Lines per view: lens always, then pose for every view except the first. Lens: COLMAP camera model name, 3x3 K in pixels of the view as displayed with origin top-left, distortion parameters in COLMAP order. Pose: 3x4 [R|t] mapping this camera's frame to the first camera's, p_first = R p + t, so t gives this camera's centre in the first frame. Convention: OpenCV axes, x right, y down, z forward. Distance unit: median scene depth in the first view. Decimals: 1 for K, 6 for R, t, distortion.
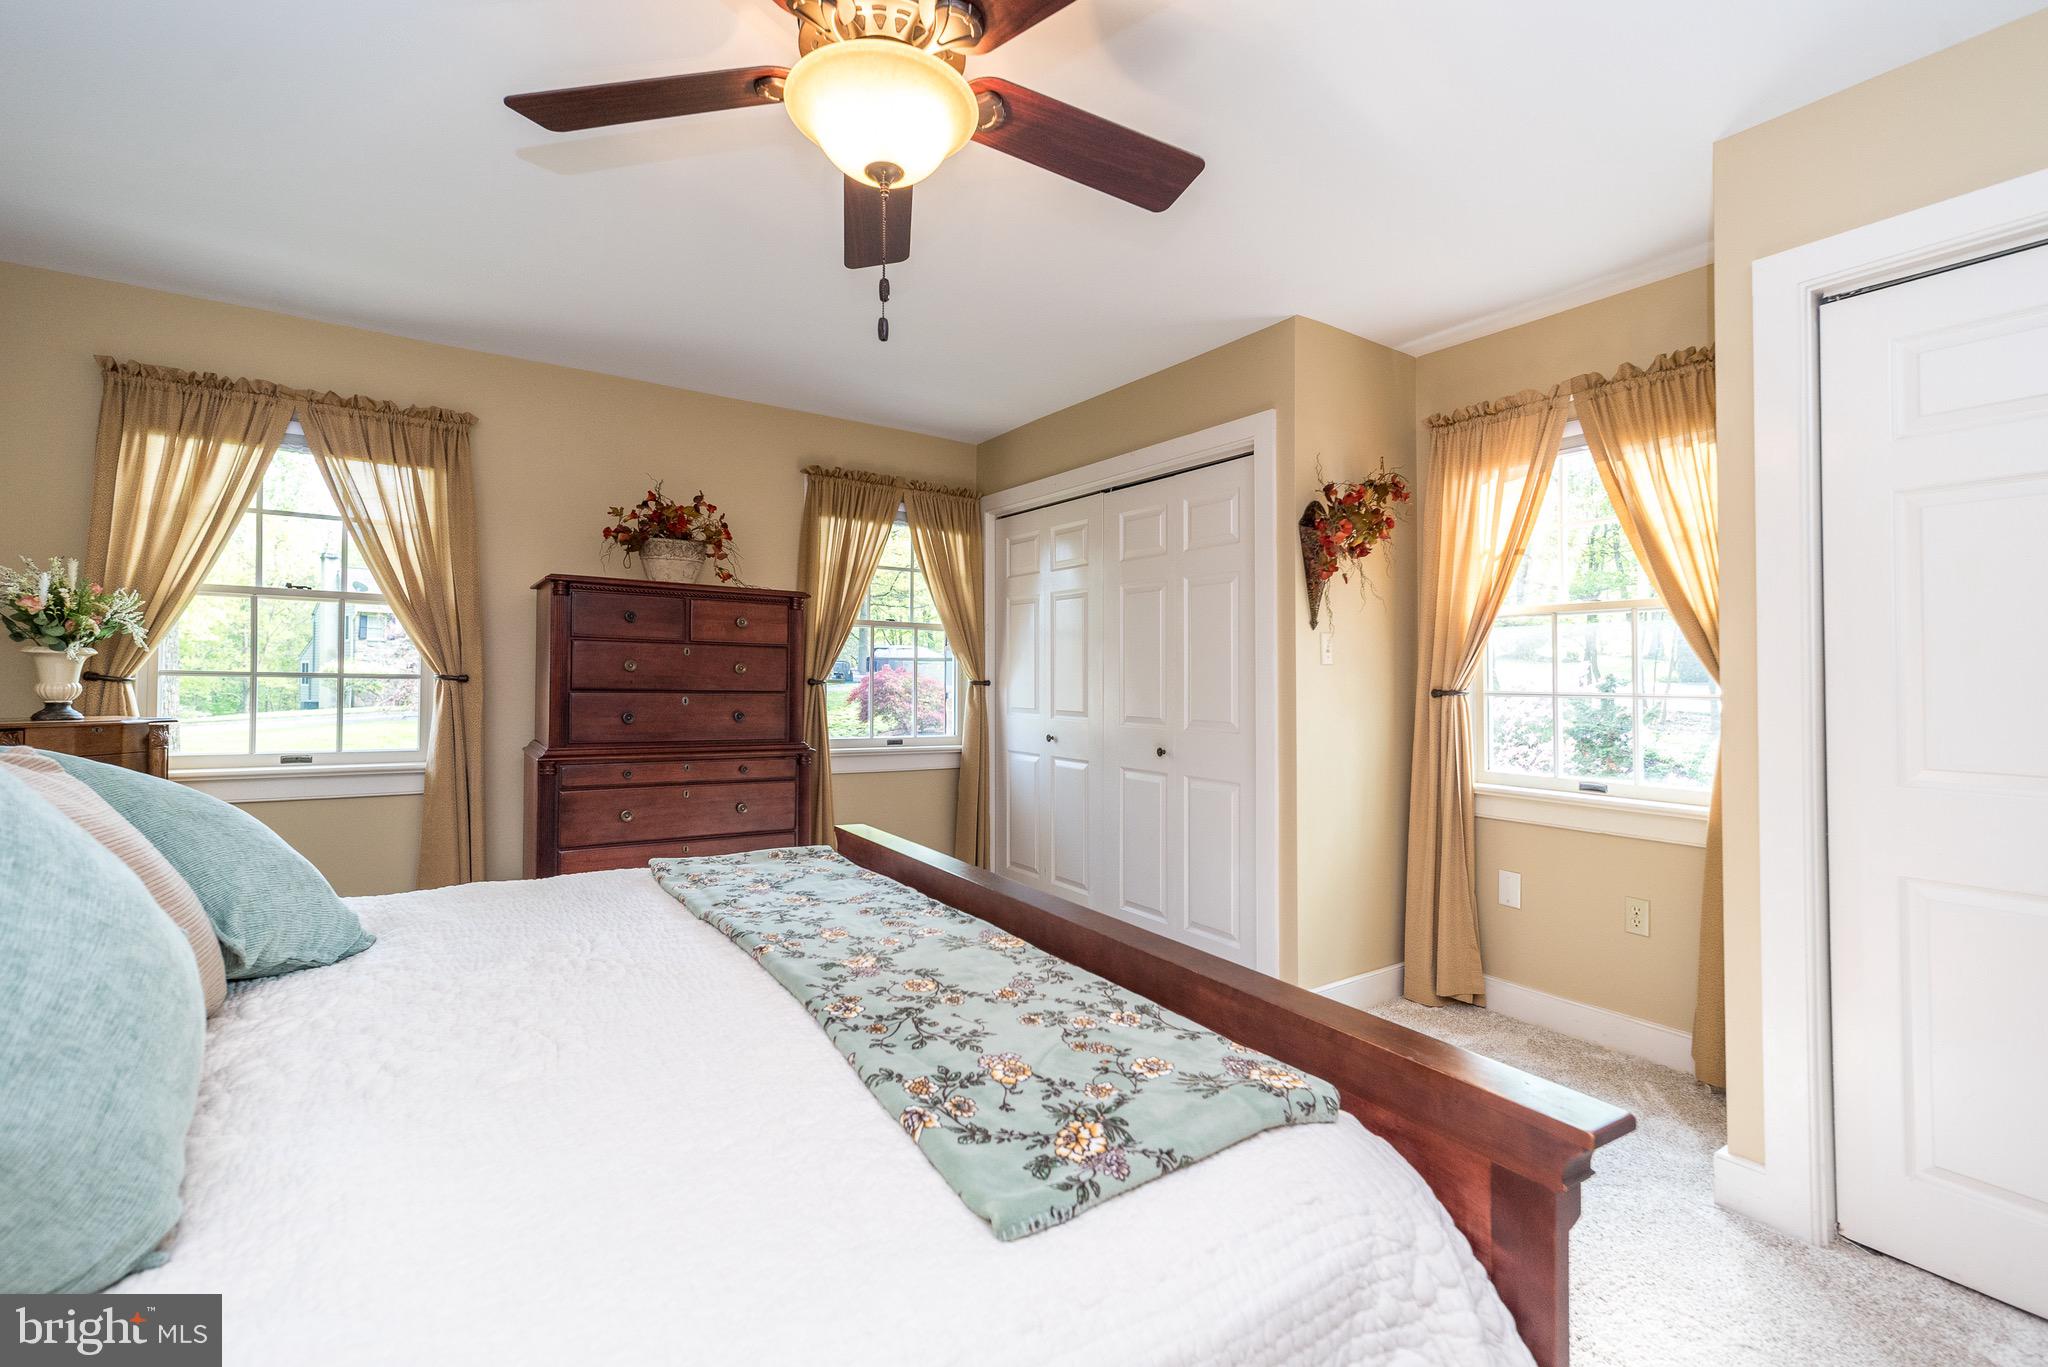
lens RADIAL K [[896.0, 0, 1024.9], [0, 896.0, 664.8], [0, 0, 1]] dist [0.005488, 0.000019]
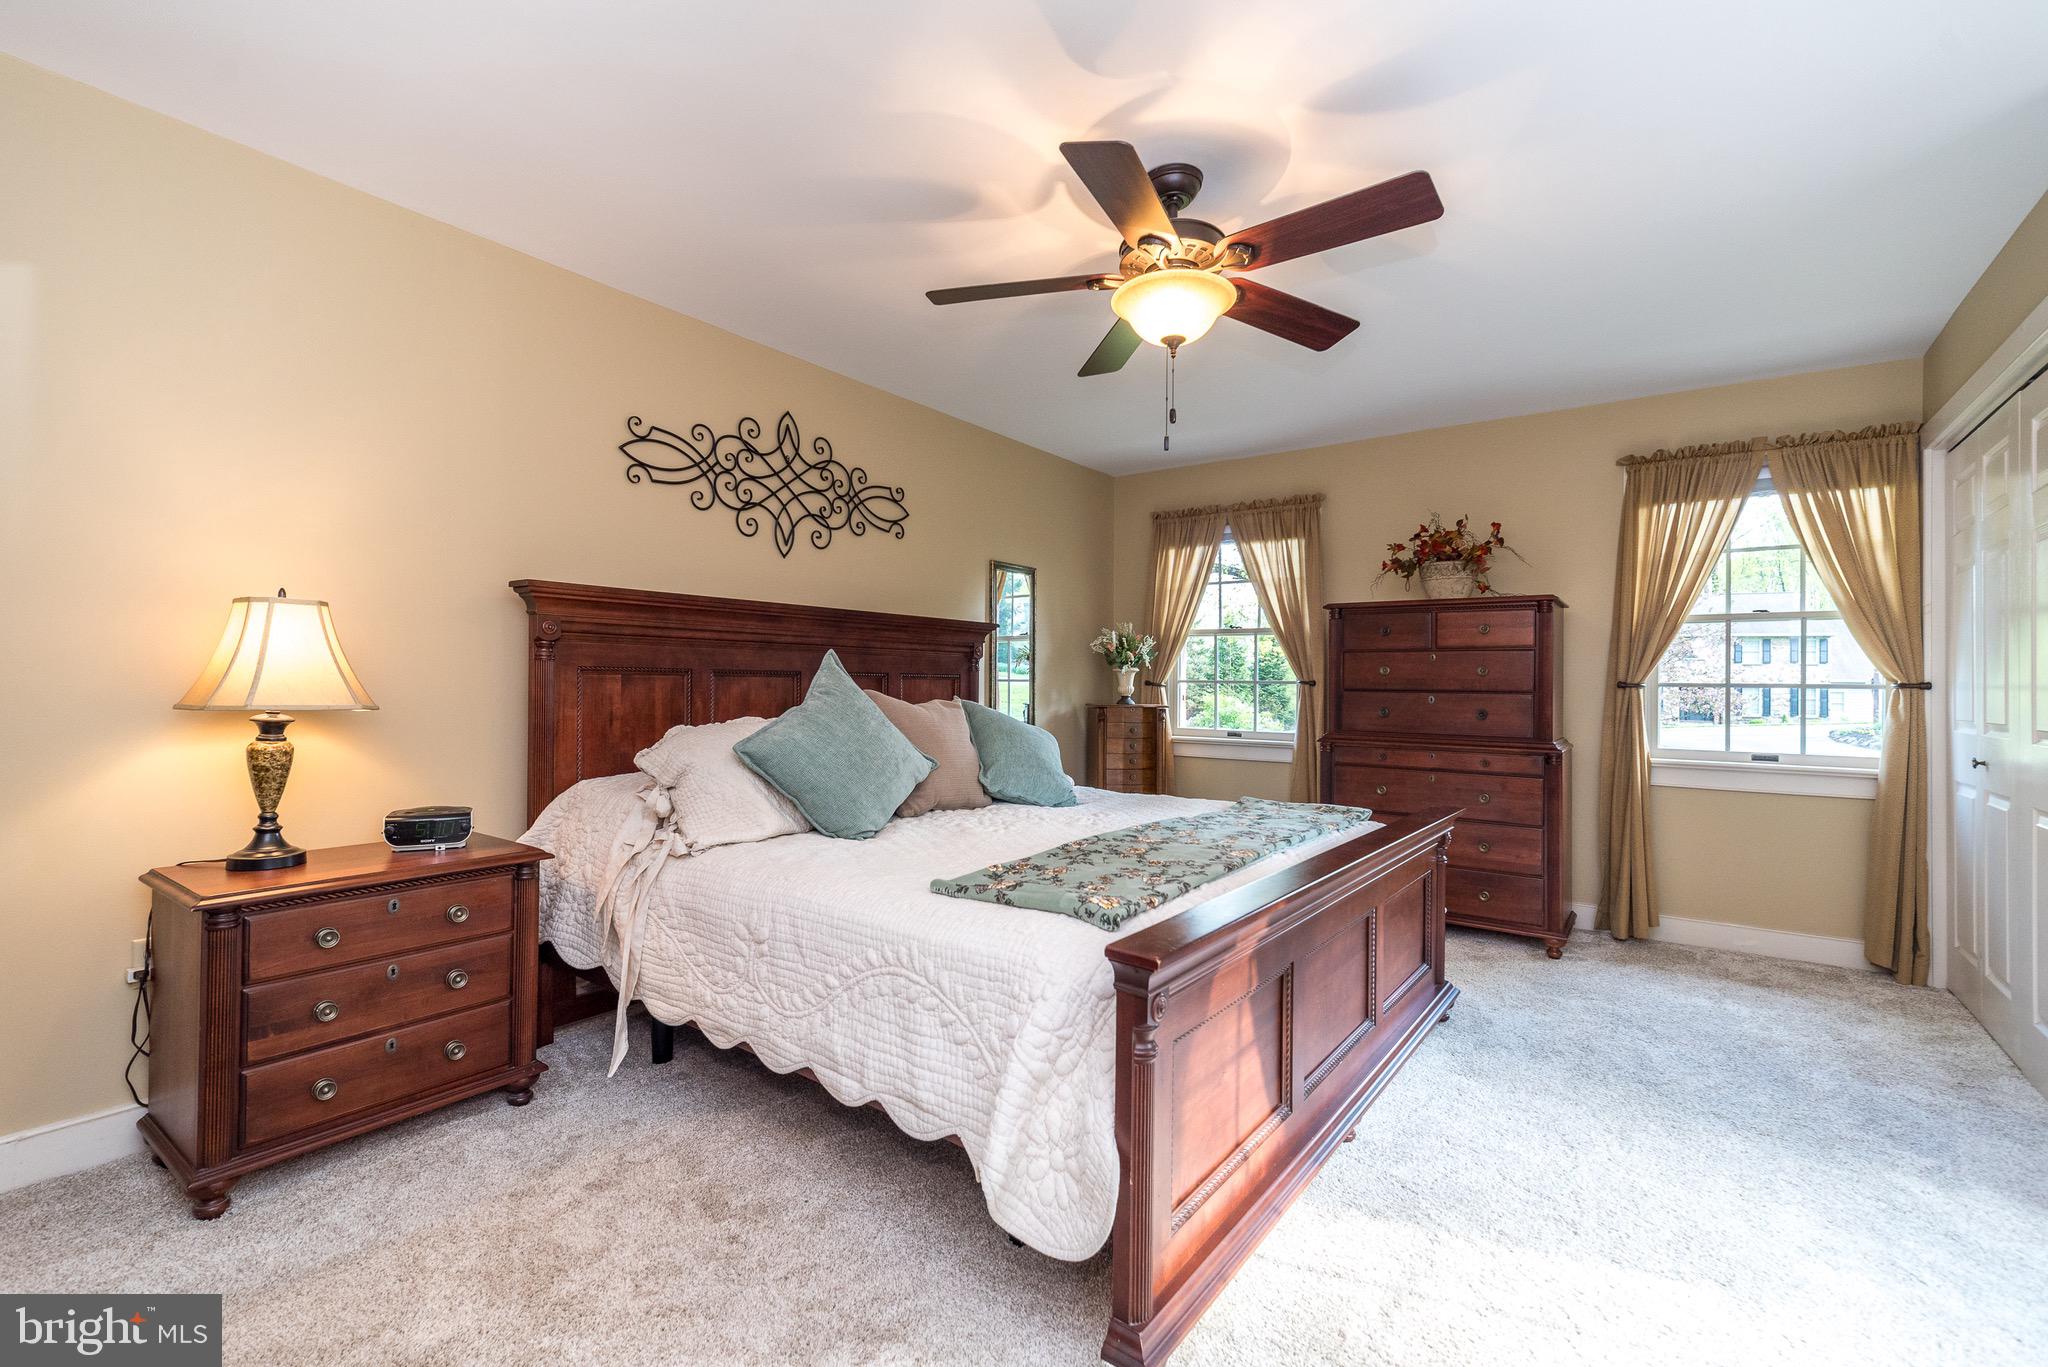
lens RADIAL K [[896.0, 0, 1024.9], [0, 896.0, 680.0], [0, 0, 1]] dist [0.005488, 0.000019]
pose [[0.338337, -0.016899, -0.940873, 0.531184], [0.009242, 0.999850, -0.014635, 0.026233], [0.940980, -0.003744, 0.338443, 0.098326]]
